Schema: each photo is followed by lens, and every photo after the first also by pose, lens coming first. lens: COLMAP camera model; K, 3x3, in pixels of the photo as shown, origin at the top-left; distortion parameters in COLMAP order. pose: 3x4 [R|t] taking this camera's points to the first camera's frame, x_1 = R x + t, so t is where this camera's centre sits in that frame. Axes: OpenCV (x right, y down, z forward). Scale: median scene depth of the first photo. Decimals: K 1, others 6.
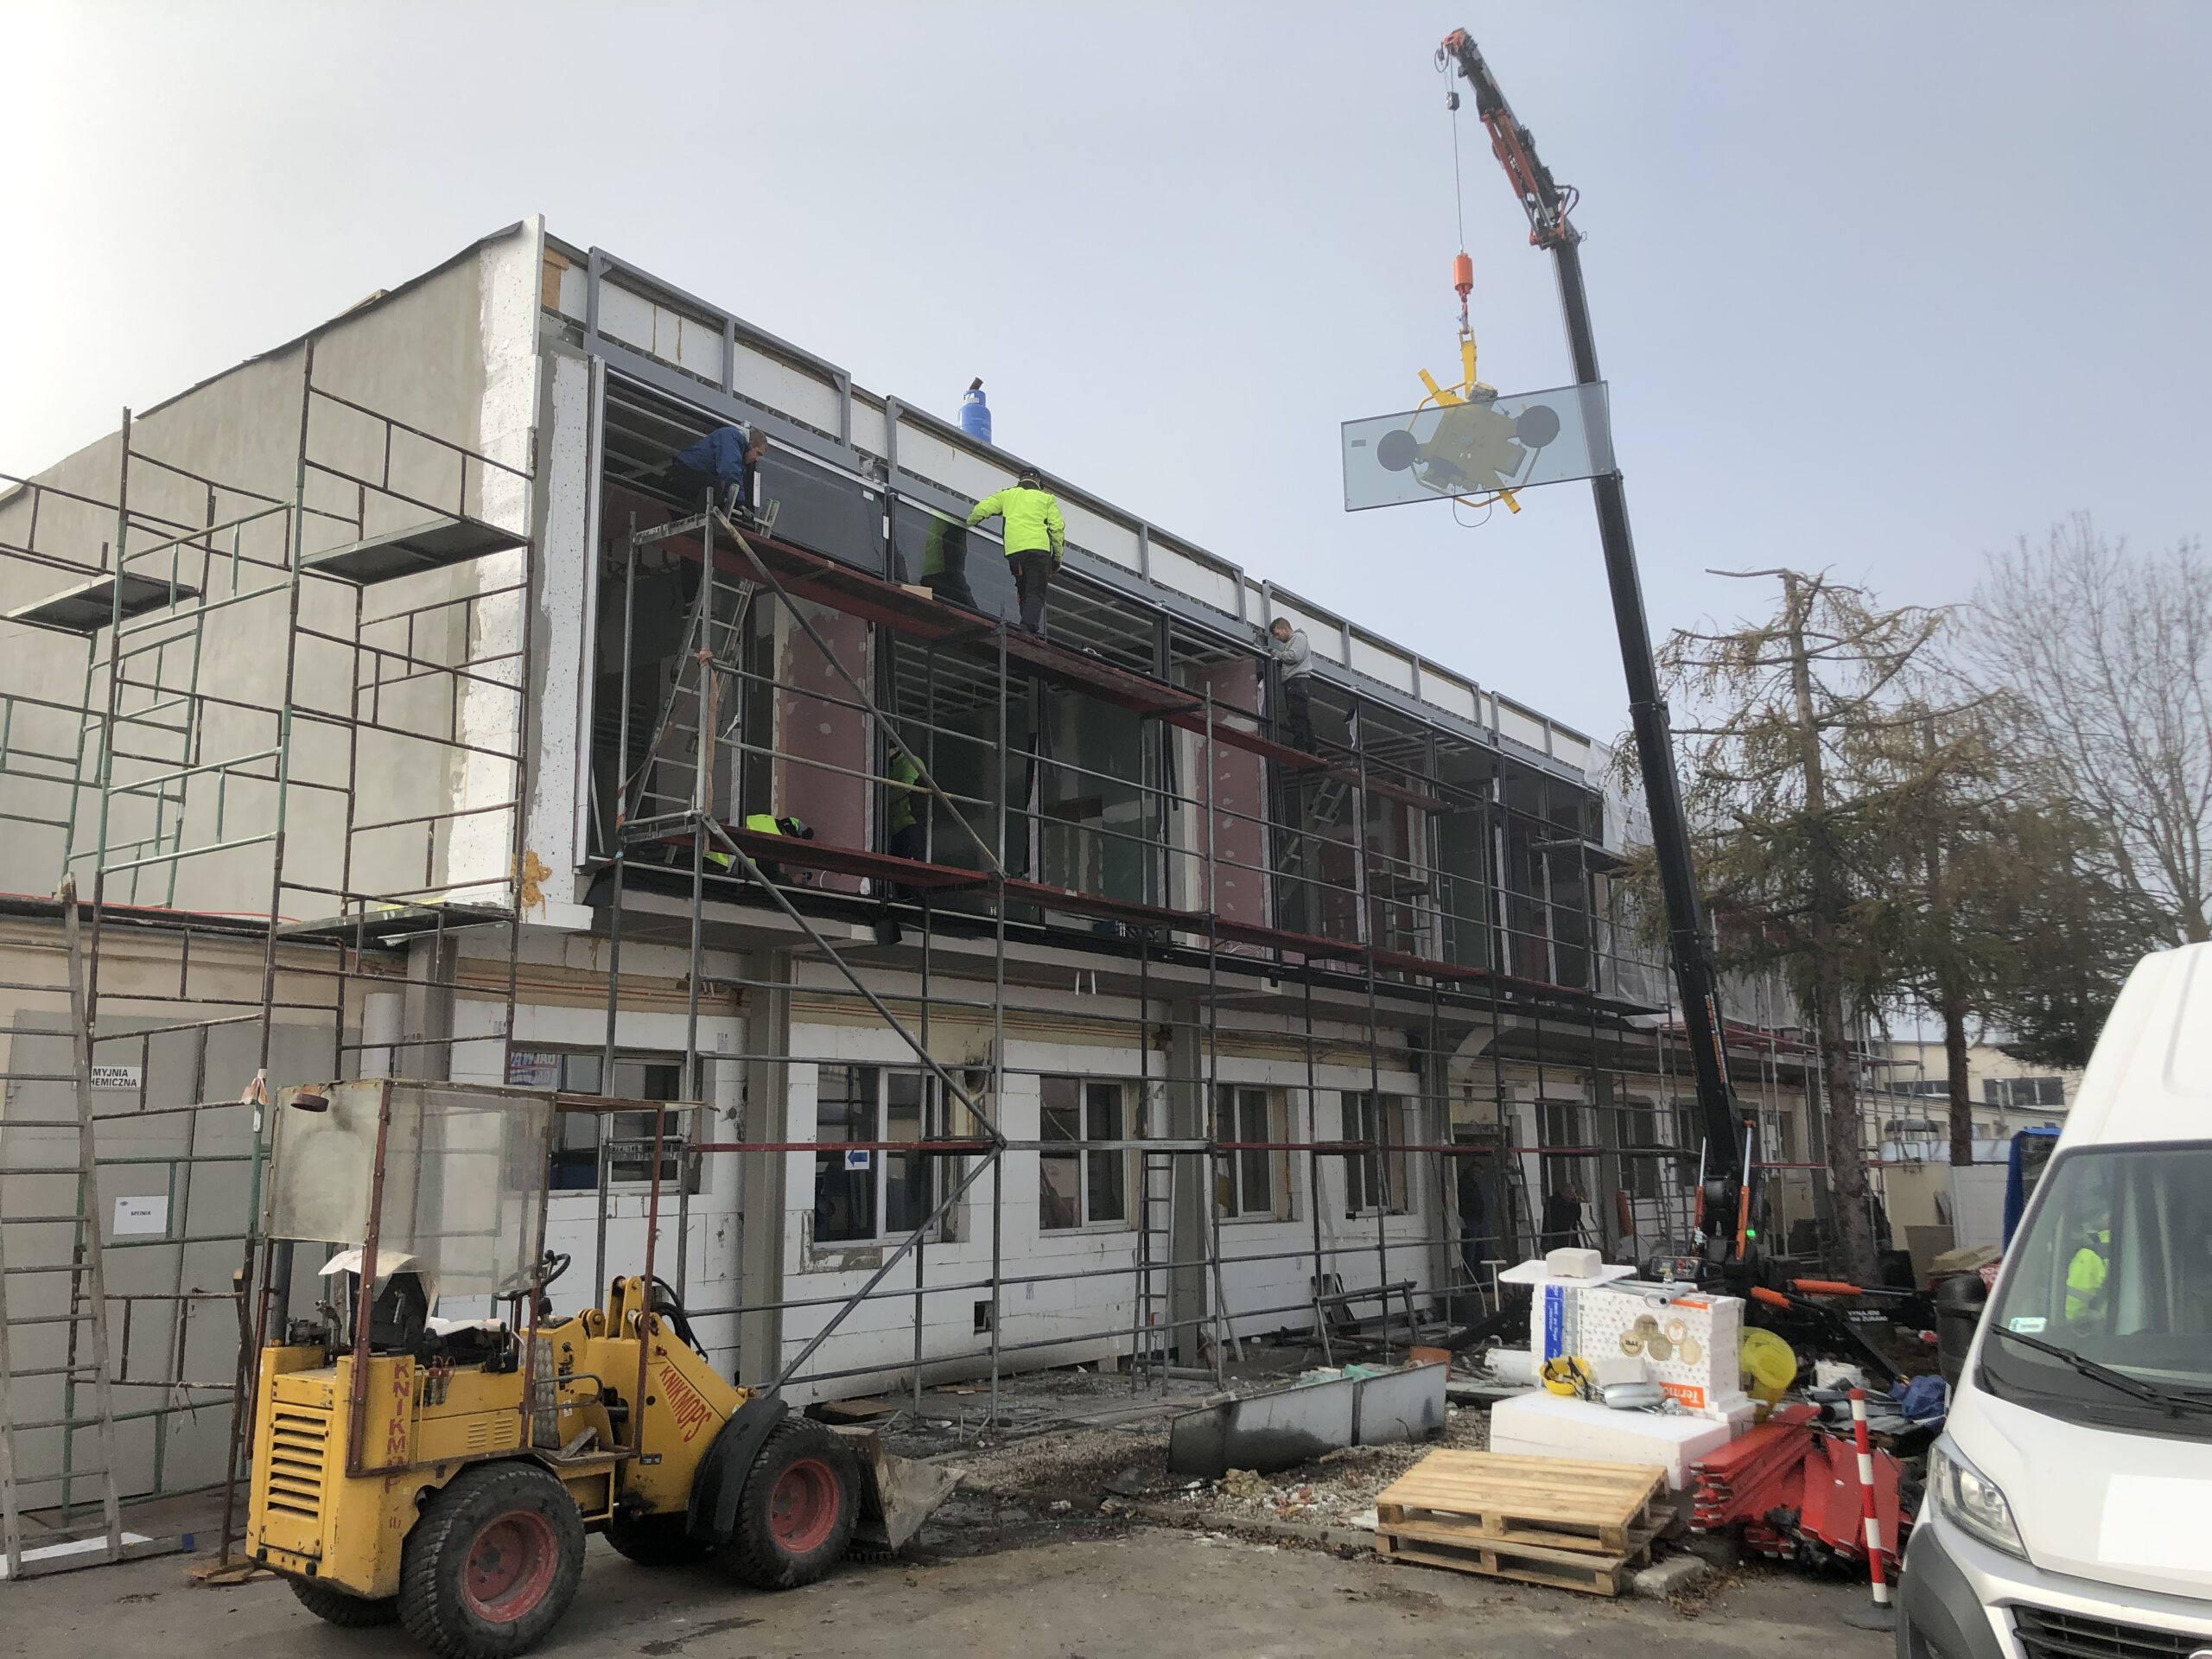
lens RADIAL K [[1807.6, 0, 1106.0], [0, 1807.6, 829.5], [0, 0, 1]] dist [0.053002, -0.073388]
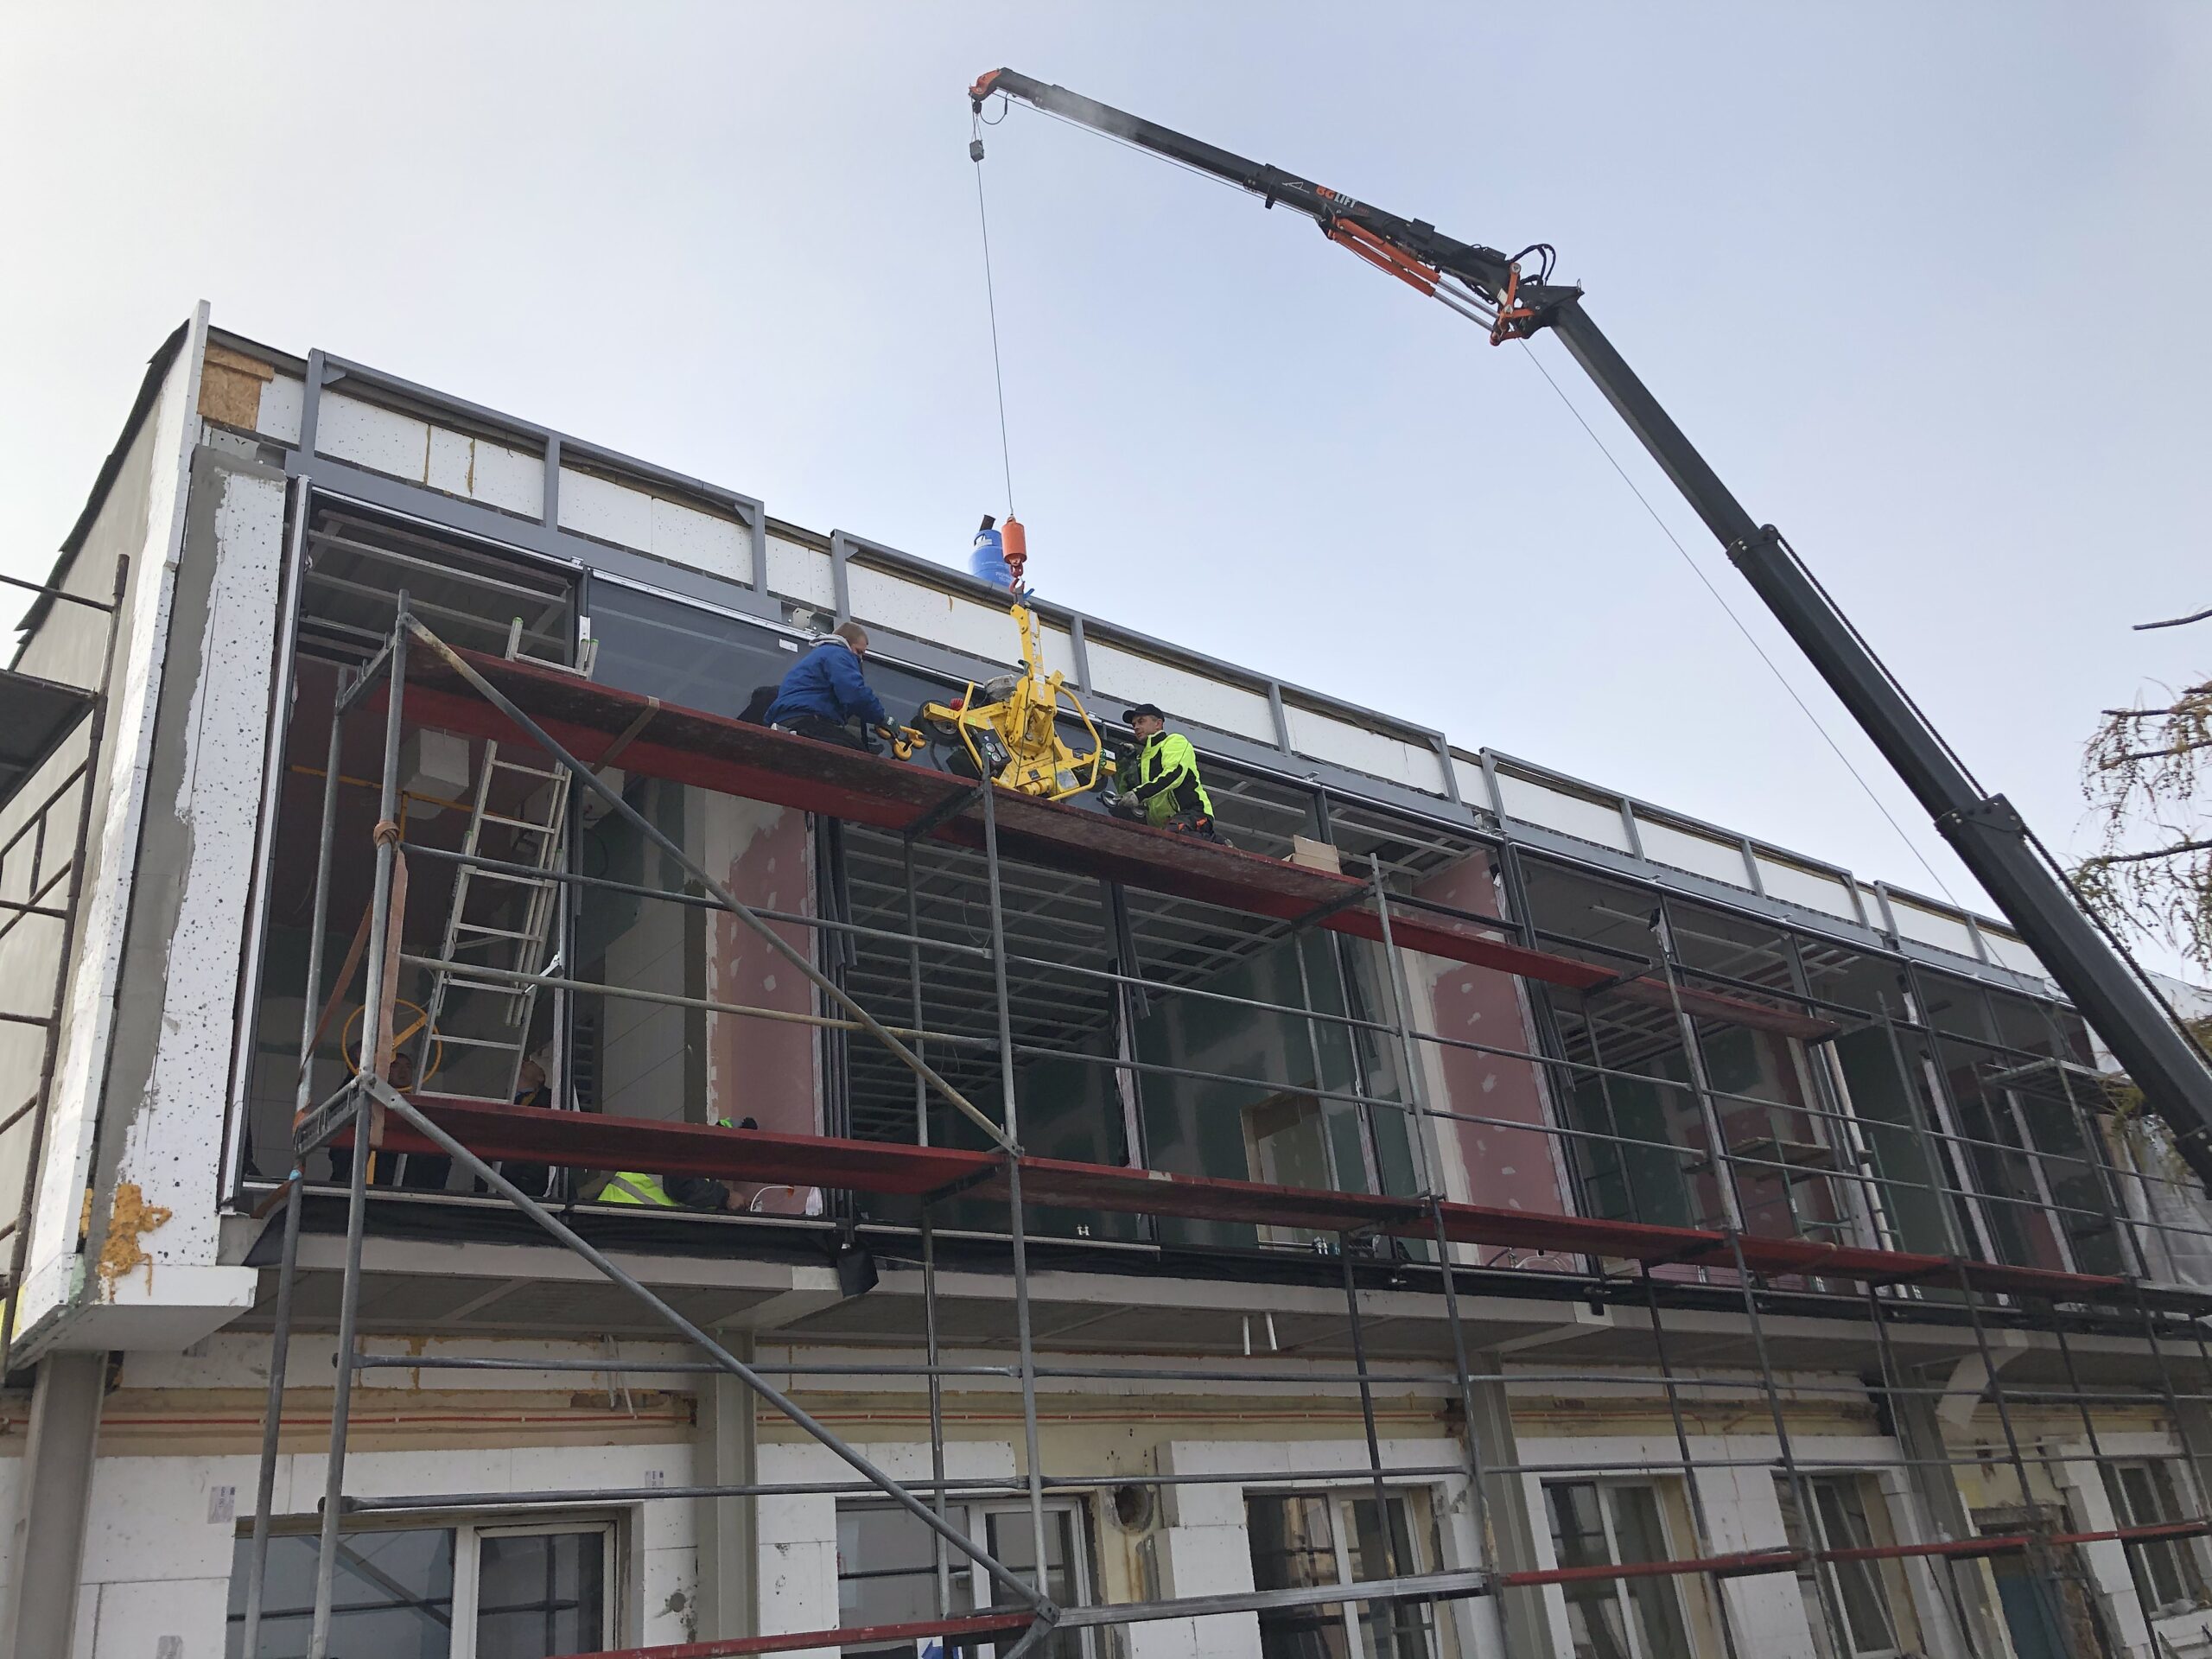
lens RADIAL K [[1735.2, 0, 1106.0], [0, 1735.2, 829.5], [0, 0, 1]] dist [0.039557, -0.050465]
pose [[0.957124, -0.185668, -0.222355, 0.110980], [0.127464, 0.959220, -0.252291, 0.063441], [0.260130, 0.213131, 0.941758, 0.359638]]
